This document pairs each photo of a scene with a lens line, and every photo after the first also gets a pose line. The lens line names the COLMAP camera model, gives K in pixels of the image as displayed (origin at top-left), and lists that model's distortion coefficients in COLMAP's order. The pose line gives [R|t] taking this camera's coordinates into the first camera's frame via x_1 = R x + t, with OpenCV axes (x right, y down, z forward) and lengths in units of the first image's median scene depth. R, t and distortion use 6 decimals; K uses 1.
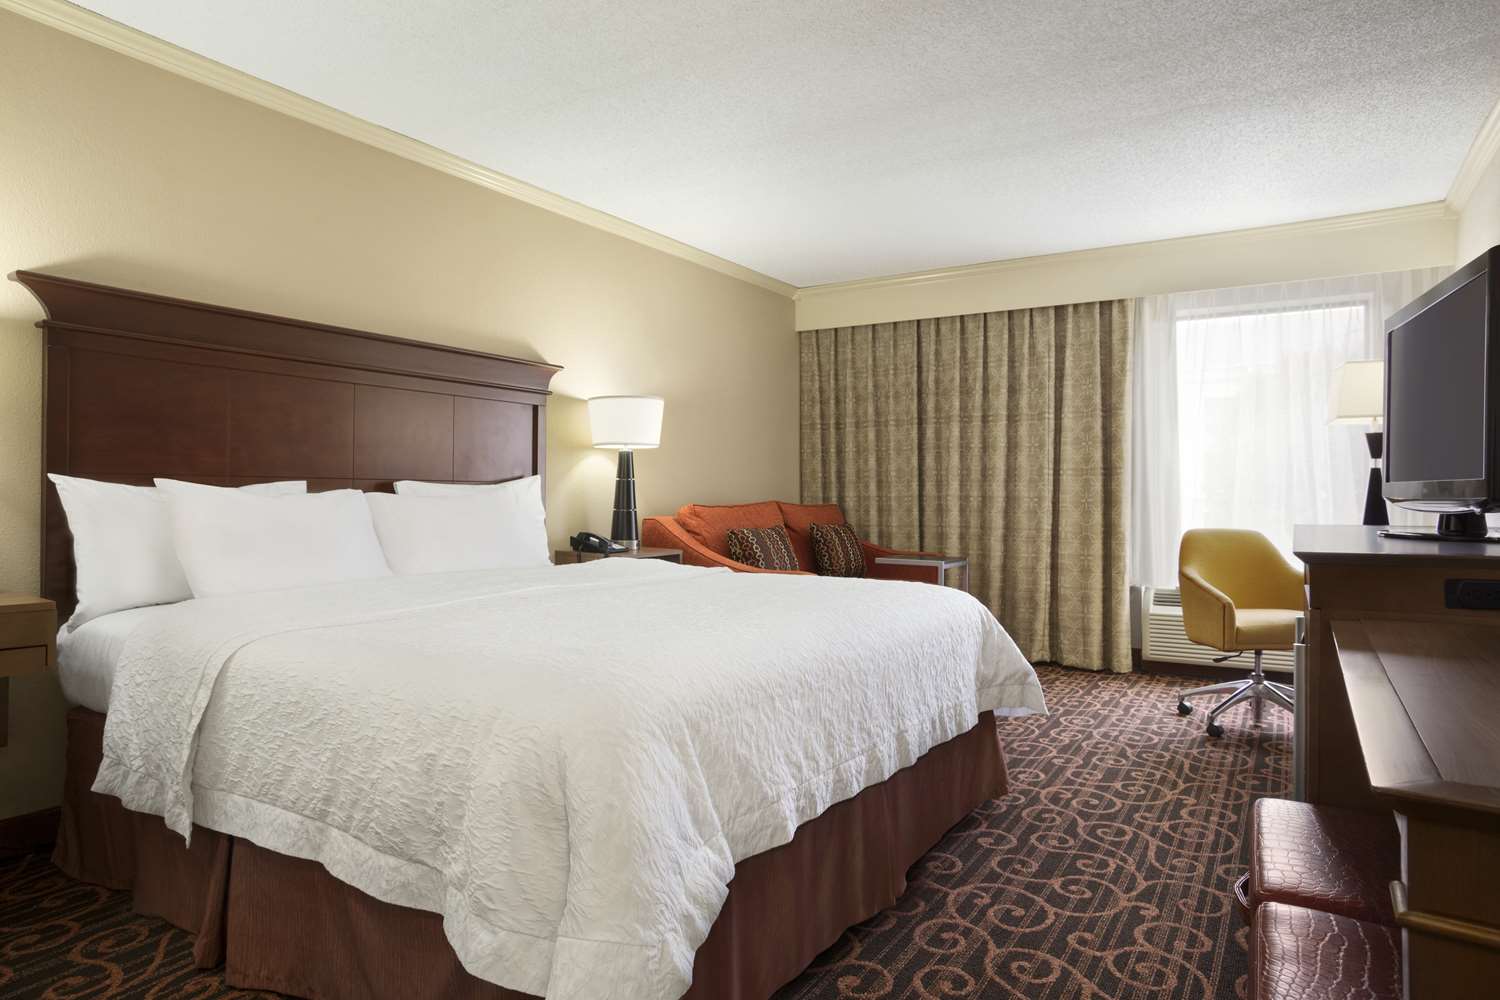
lens RADIAL K [[894.5, 0, 739.8], [0, 894.5, 499.8], [0, 0, 1]] dist [-0.044092, 0.020359]
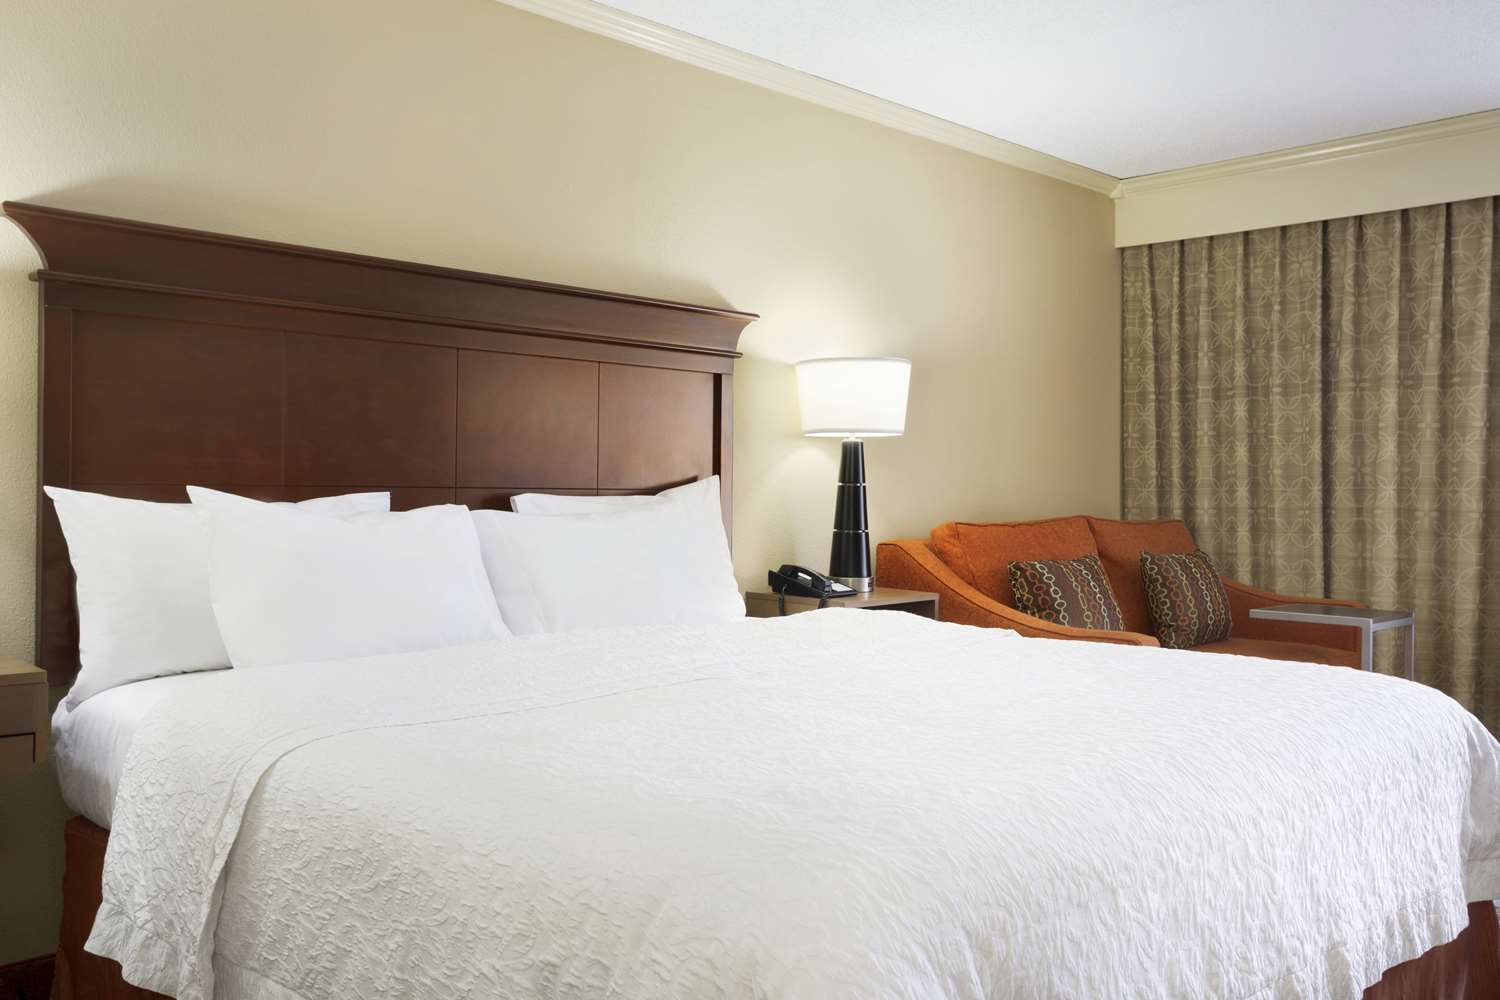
lens RADIAL K [[1192.3, 0, 720.7], [0, 1192.3, 472.2], [0, 0, 1]] dist [-0.007040, 0.030586]
pose [[0.975838, 0.007947, -0.218351, -0.027922], [-0.007257, 0.999966, 0.003960, -0.031504], [0.218375, -0.002280, 0.975862, 0.113999]]
